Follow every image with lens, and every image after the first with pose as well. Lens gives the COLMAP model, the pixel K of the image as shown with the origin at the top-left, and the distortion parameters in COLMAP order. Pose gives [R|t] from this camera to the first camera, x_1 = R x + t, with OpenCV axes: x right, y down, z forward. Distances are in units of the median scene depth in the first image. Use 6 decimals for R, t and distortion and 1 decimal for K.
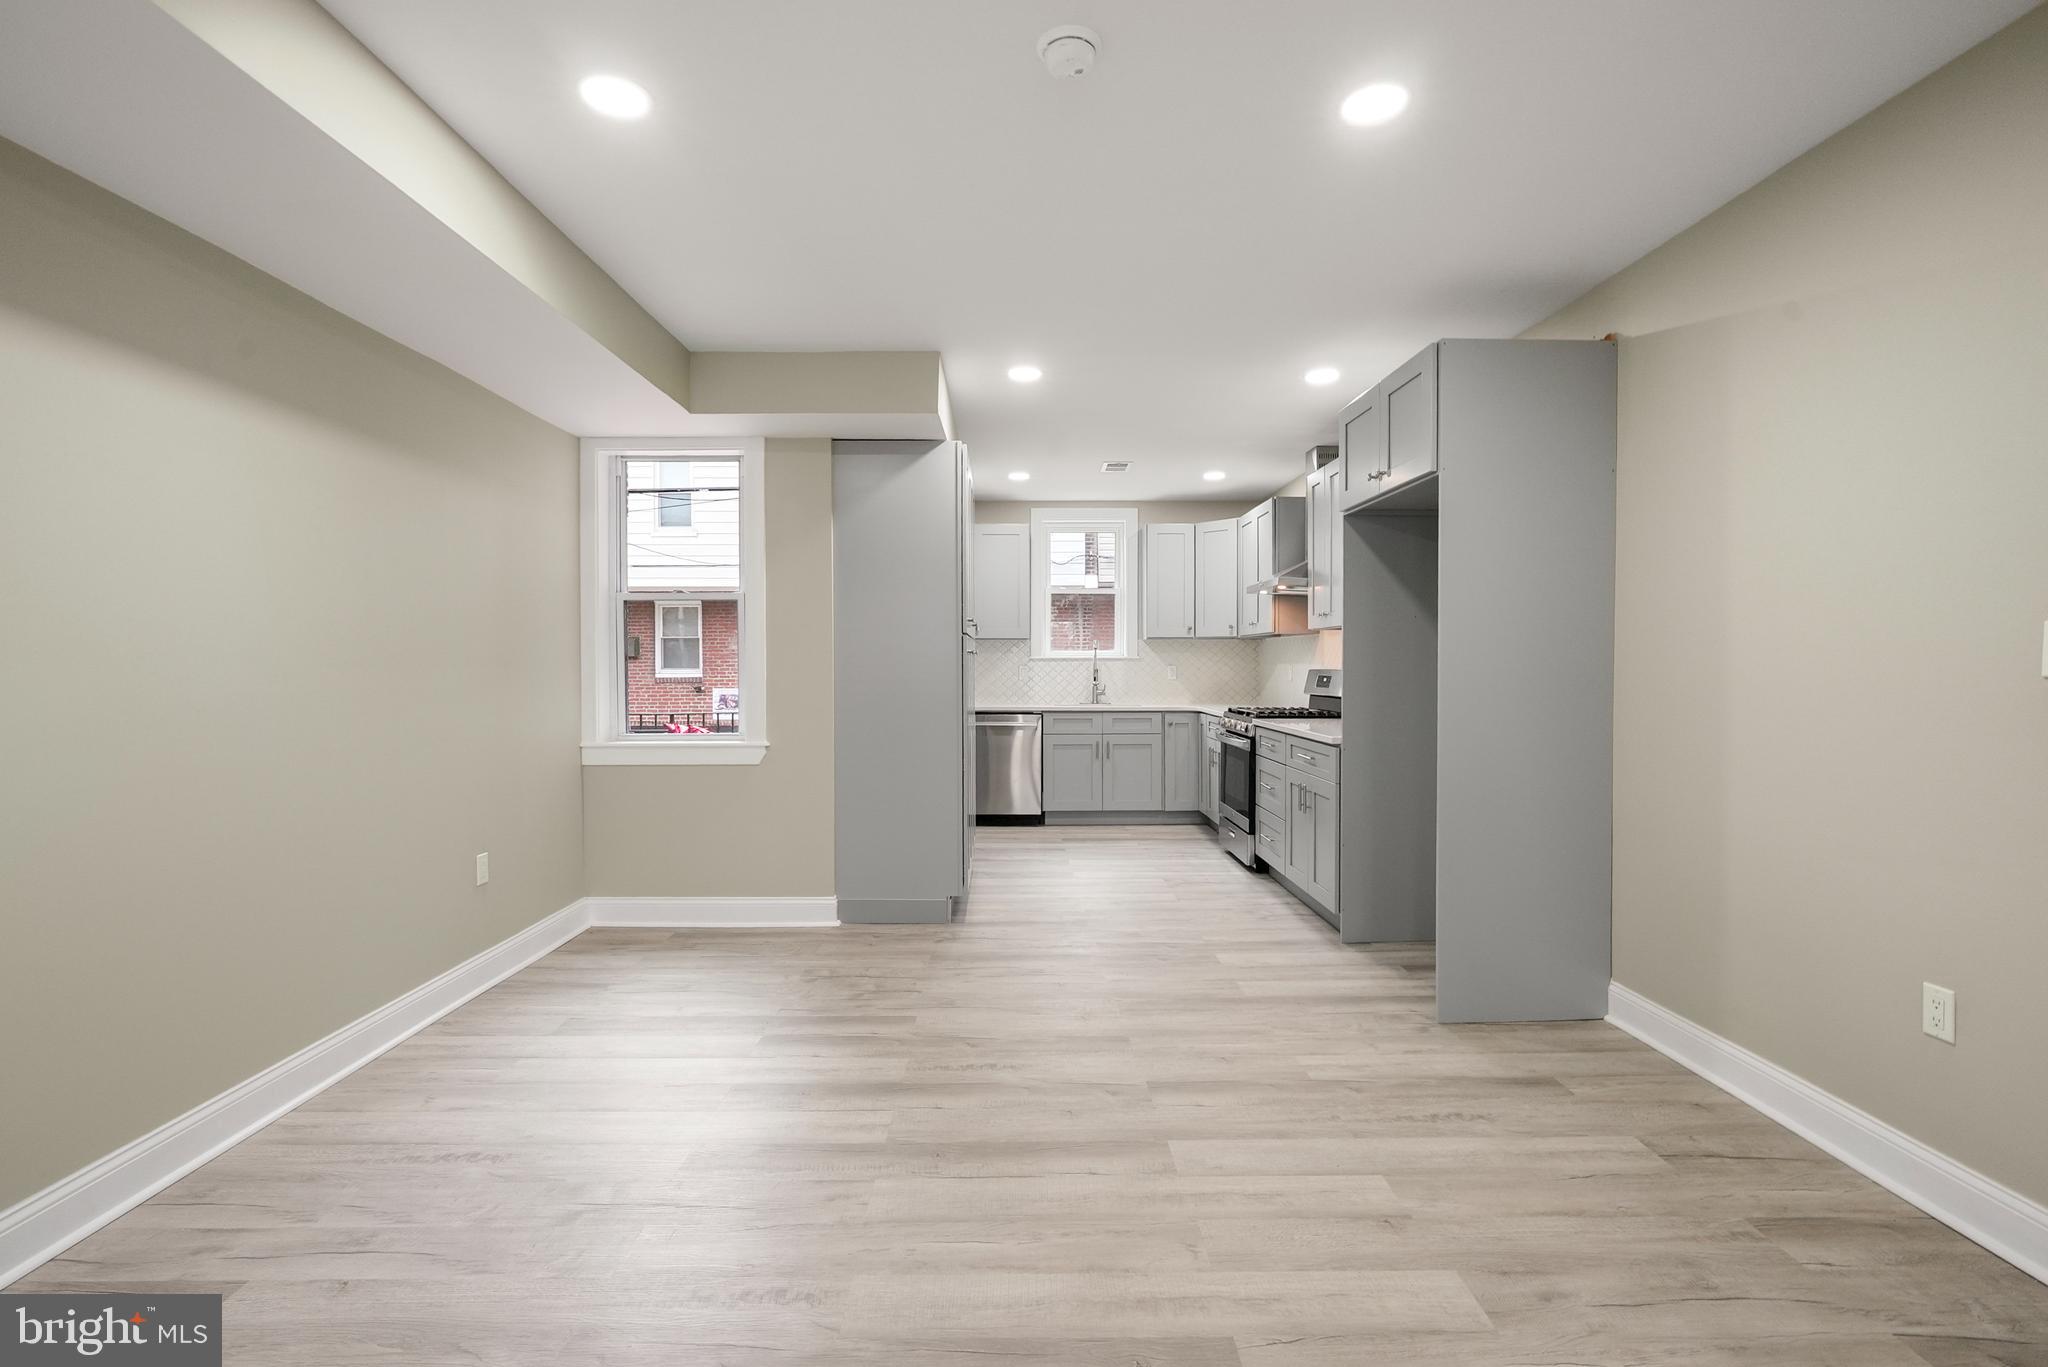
lens RADIAL K [[960.9, 0, 1005.7], [0, 960.9, 679.5], [0, 0, 1]] dist [-0.011711, 0.002103]
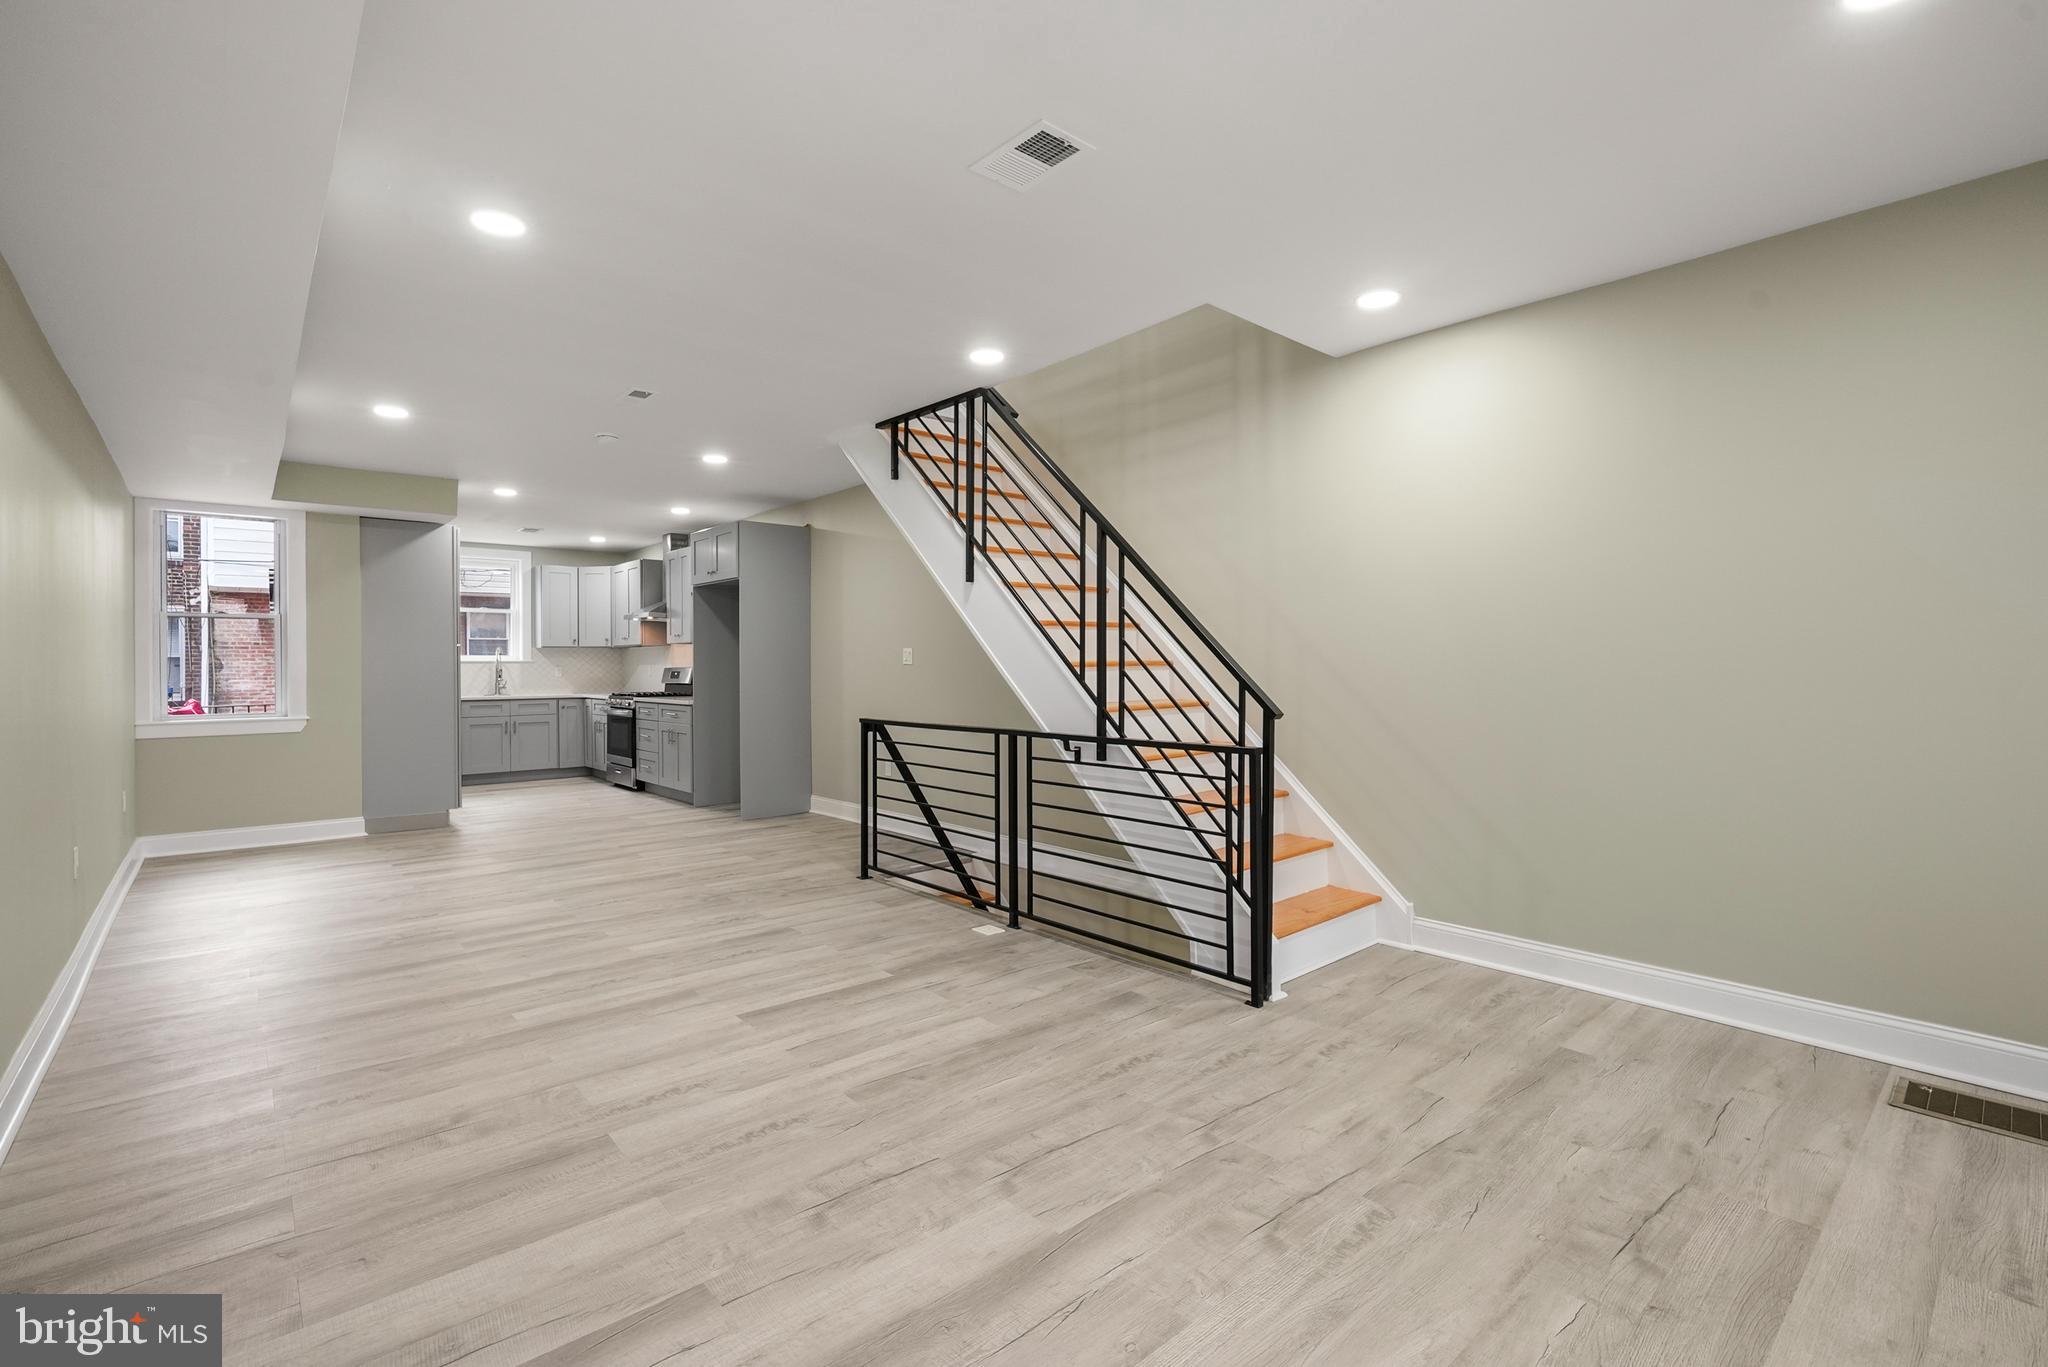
lens RADIAL K [[960.9, 0, 1058.3], [0, 960.9, 658.9], [0, 0, 1]] dist [-0.011711, 0.002103]
pose [[0.741662, 0.000114, 0.670774, -0.299243], [0.018283, 0.999625, -0.020386, 0.021375], [-0.670525, 0.027383, 0.741382, -0.694064]]
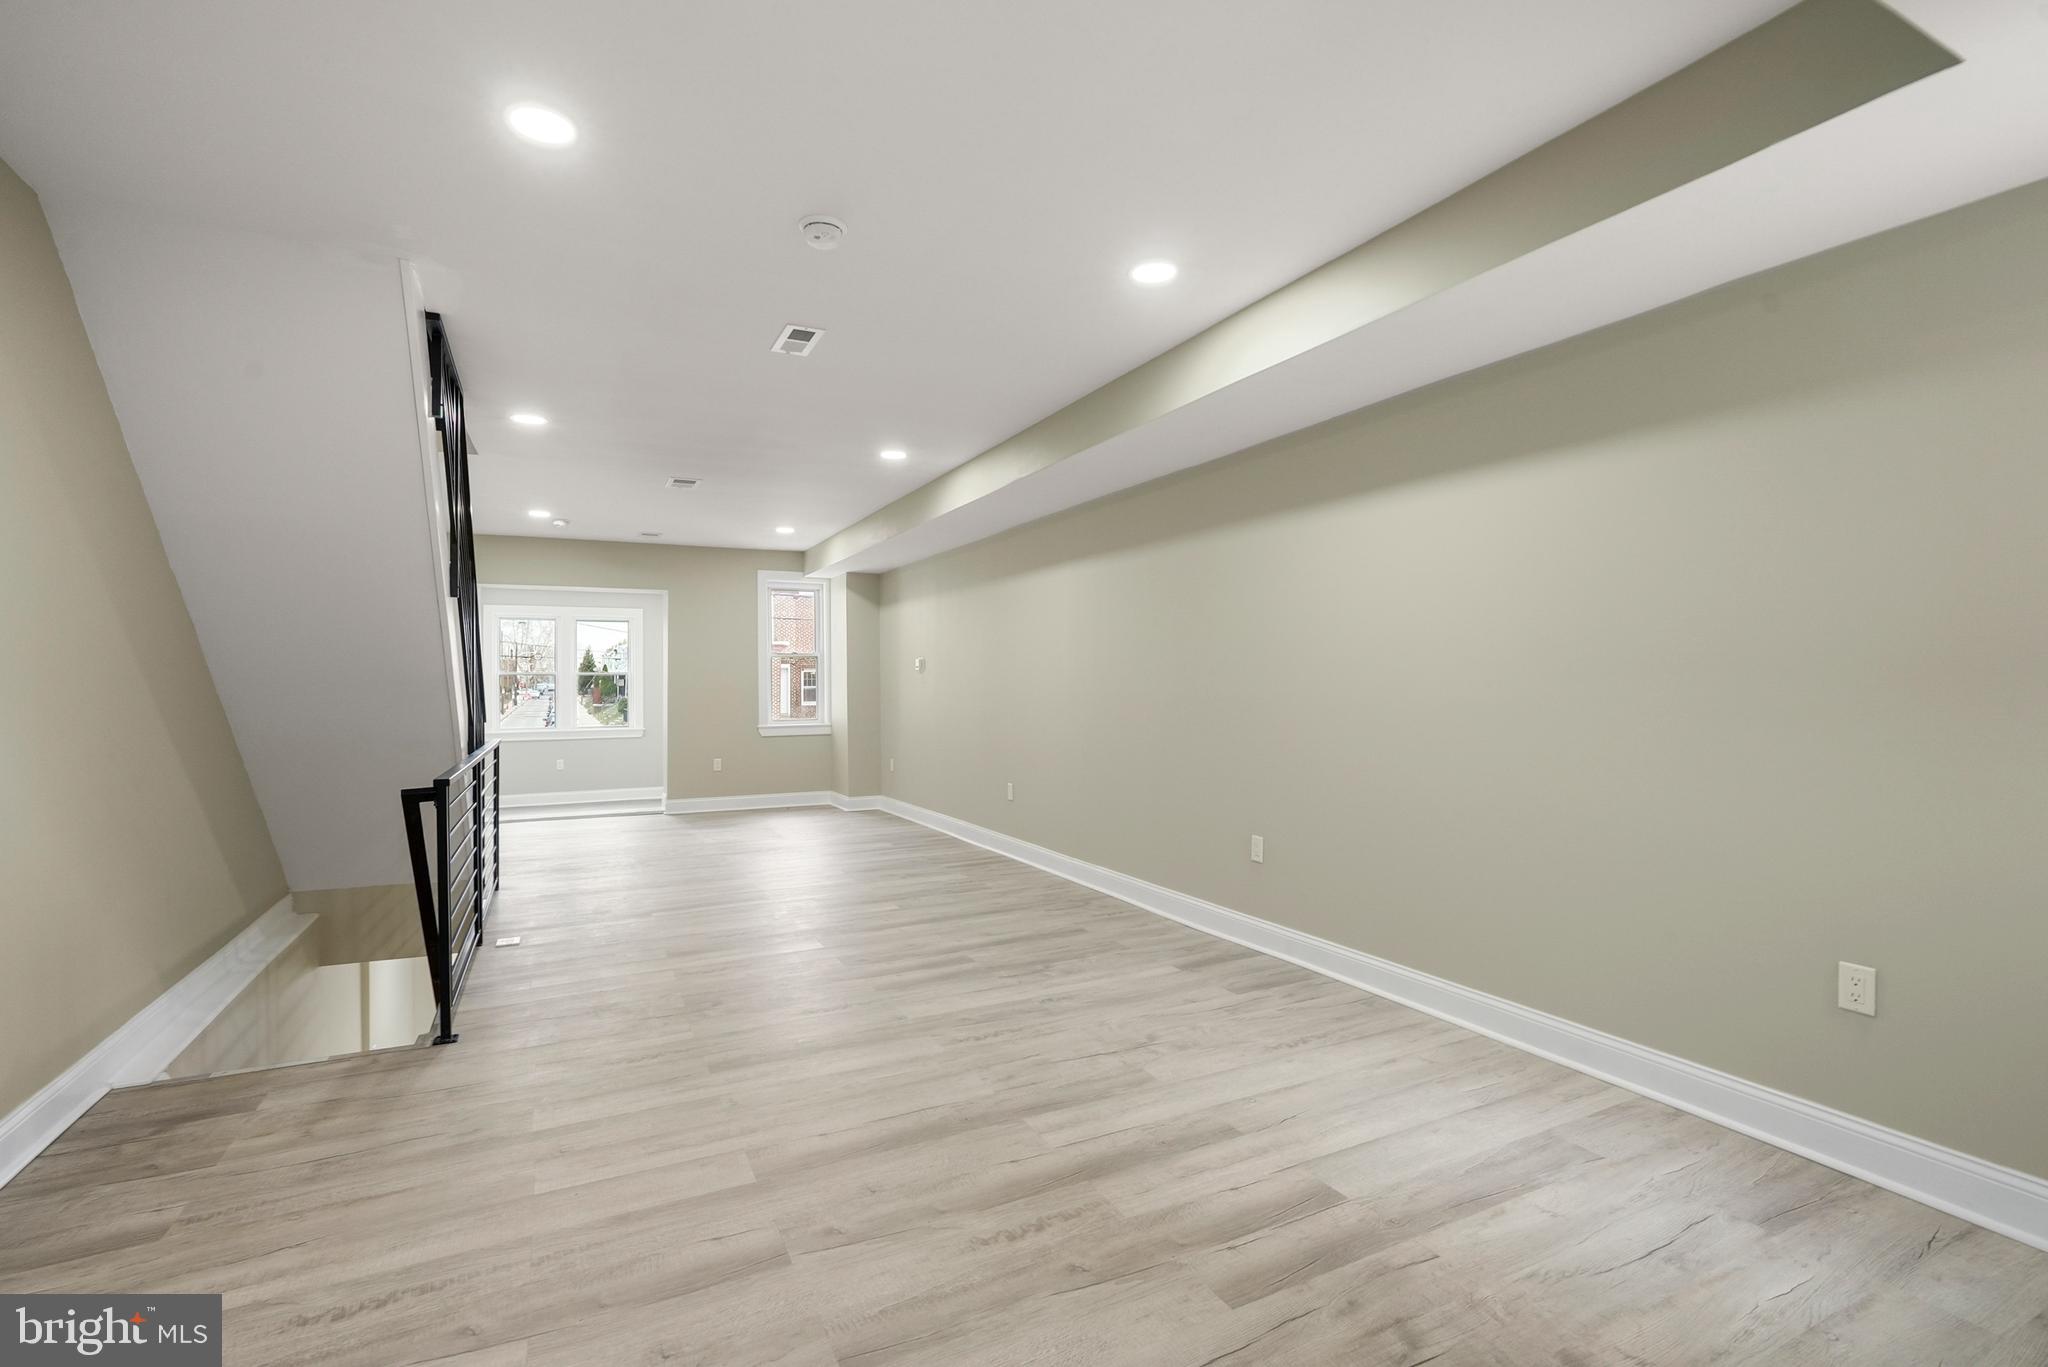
lens RADIAL K [[960.9, 0, 1045.7], [0, 960.9, 679.2], [0, 0, 1]] dist [-0.011711, 0.002103]
pose [[-0.882938, 0.007283, -0.469433, 0.157838], [-0.000810, 0.999855, 0.017036, -0.014534], [0.469489, 0.015422, -0.882804, 0.868381]]
